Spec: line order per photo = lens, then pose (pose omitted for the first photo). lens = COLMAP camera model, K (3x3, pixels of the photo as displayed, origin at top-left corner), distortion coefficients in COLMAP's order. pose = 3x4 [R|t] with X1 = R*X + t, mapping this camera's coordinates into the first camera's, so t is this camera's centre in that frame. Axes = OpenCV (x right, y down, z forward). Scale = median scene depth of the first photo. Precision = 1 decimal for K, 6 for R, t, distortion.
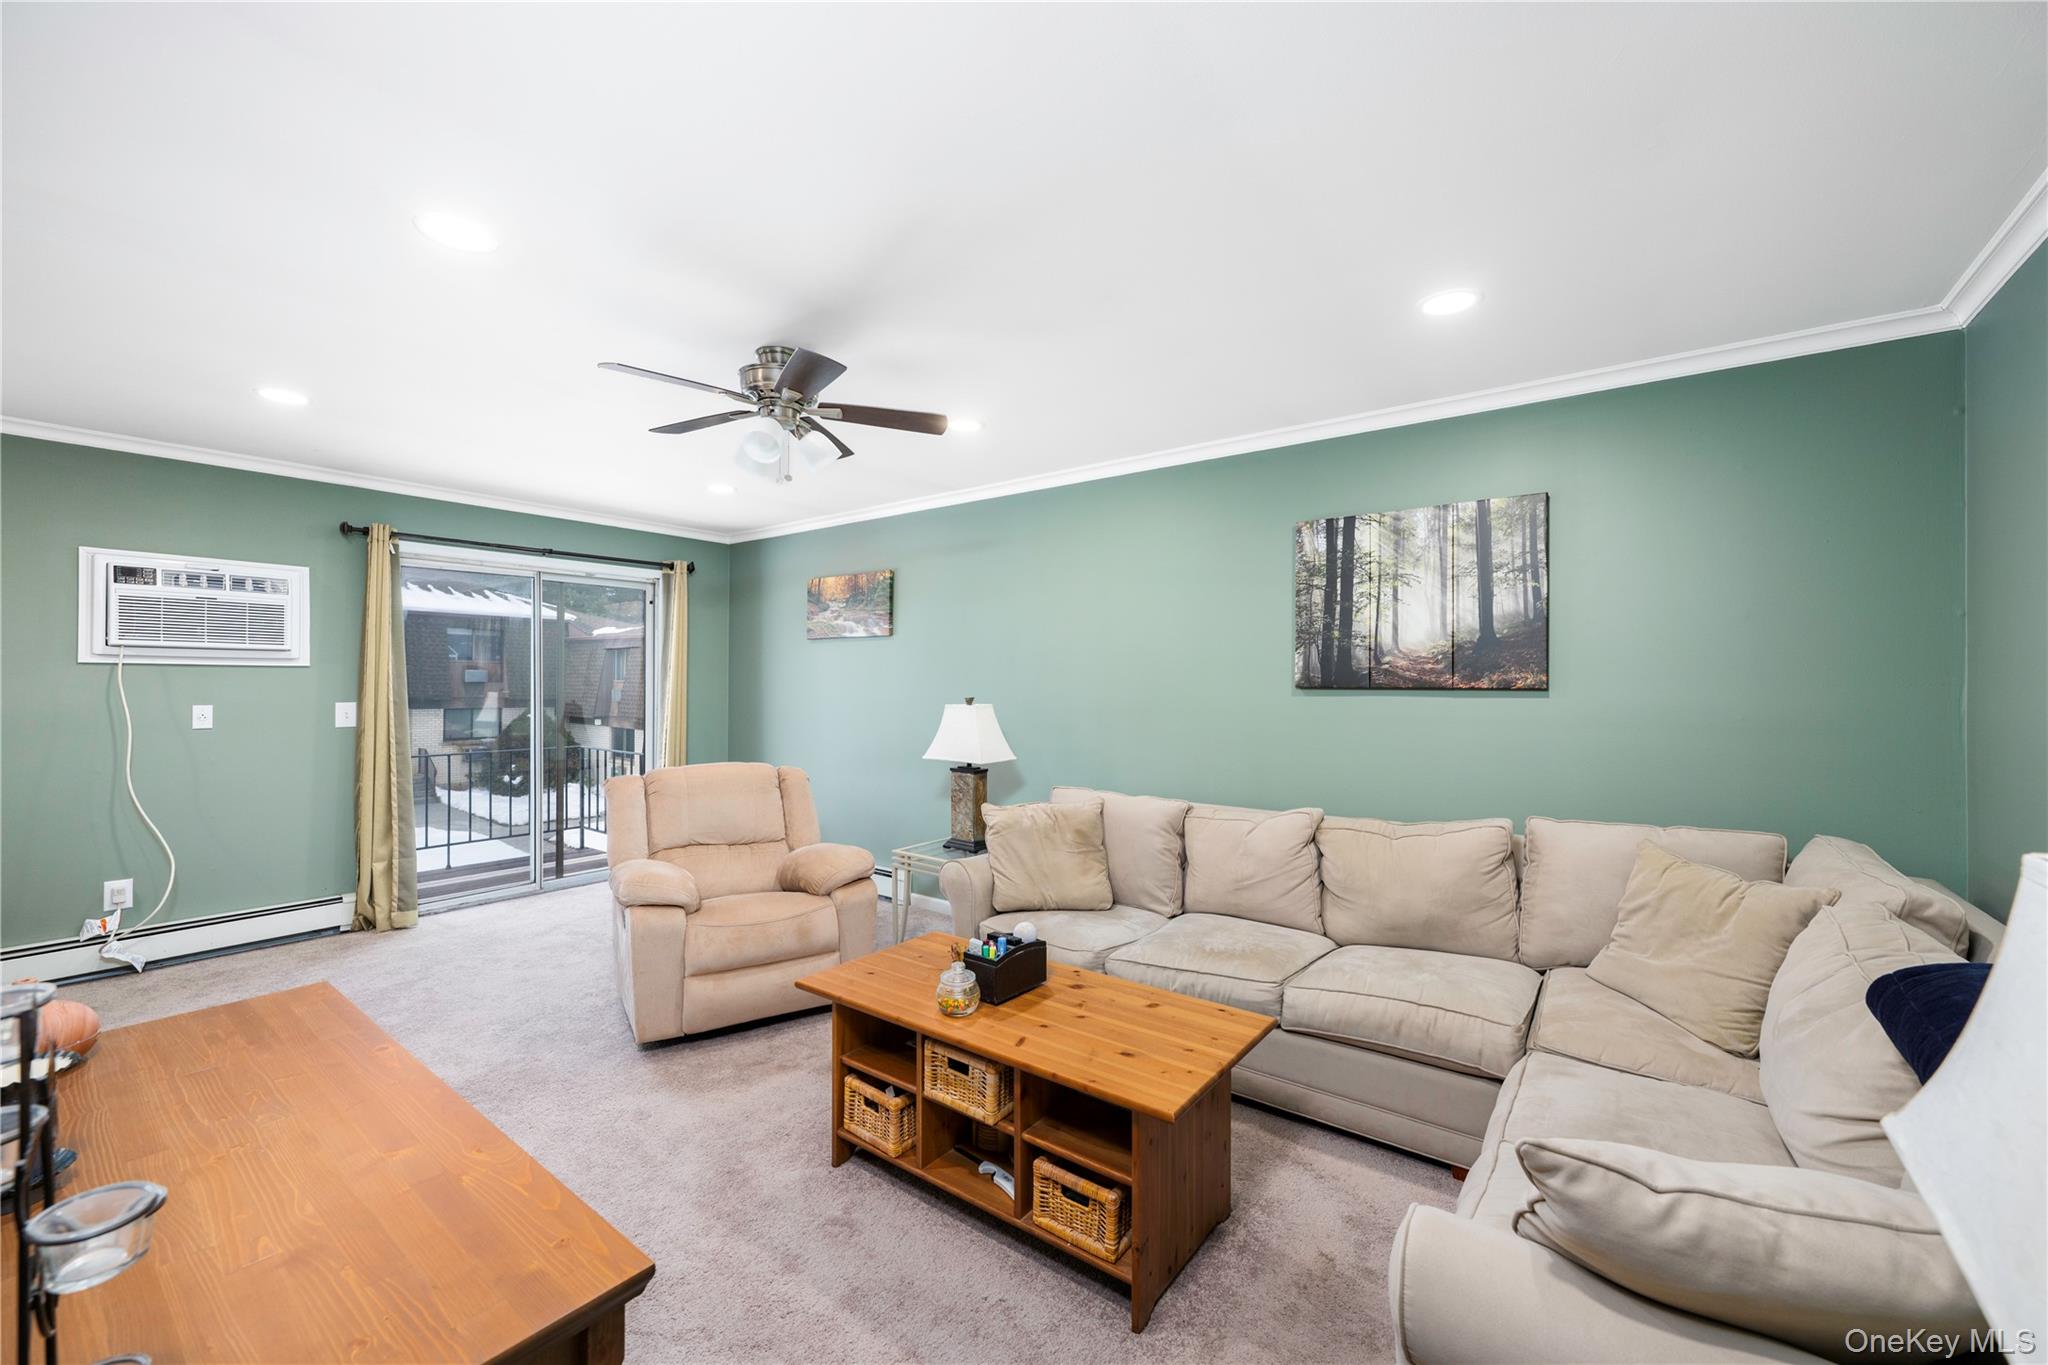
lens RADIAL K [[811.4, 0, 1032.9], [0, 811.4, 688.0], [0, 0, 1]] dist [0.002453, 0.000278]
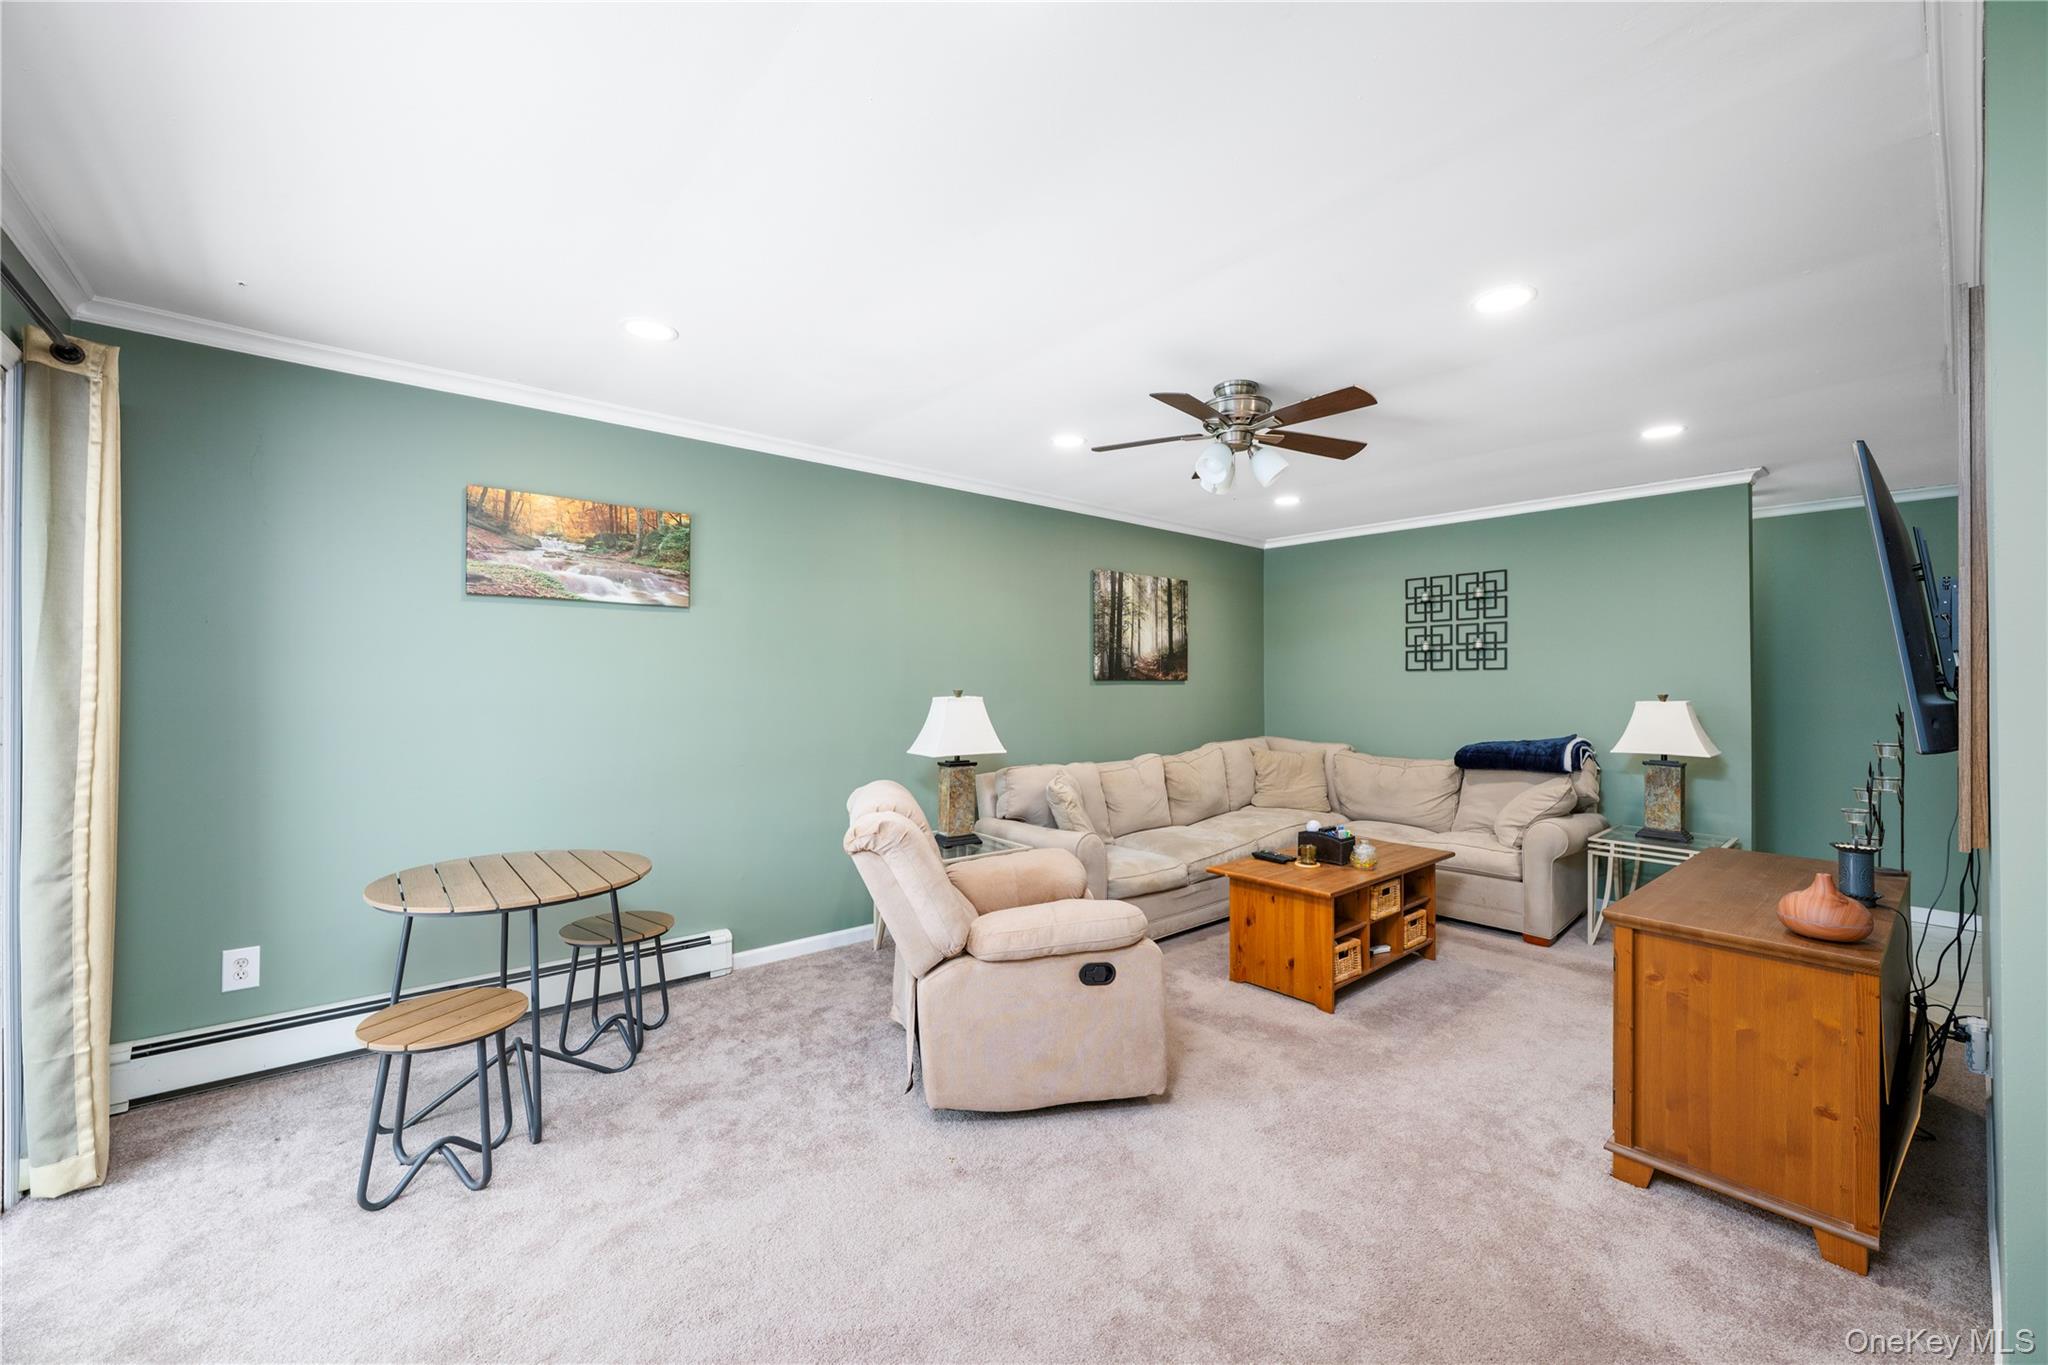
lens RADIAL K [[811.4, 0, 1027.6], [0, 811.4, 677.3], [0, 0, 1]] dist [0.002453, 0.000278]
pose [[0.216786, 0.006032, 0.976201, -1.189212], [0.005549, 0.999957, -0.007411, 0.005936], [-0.976203, 0.007024, 0.216743, 0.820996]]
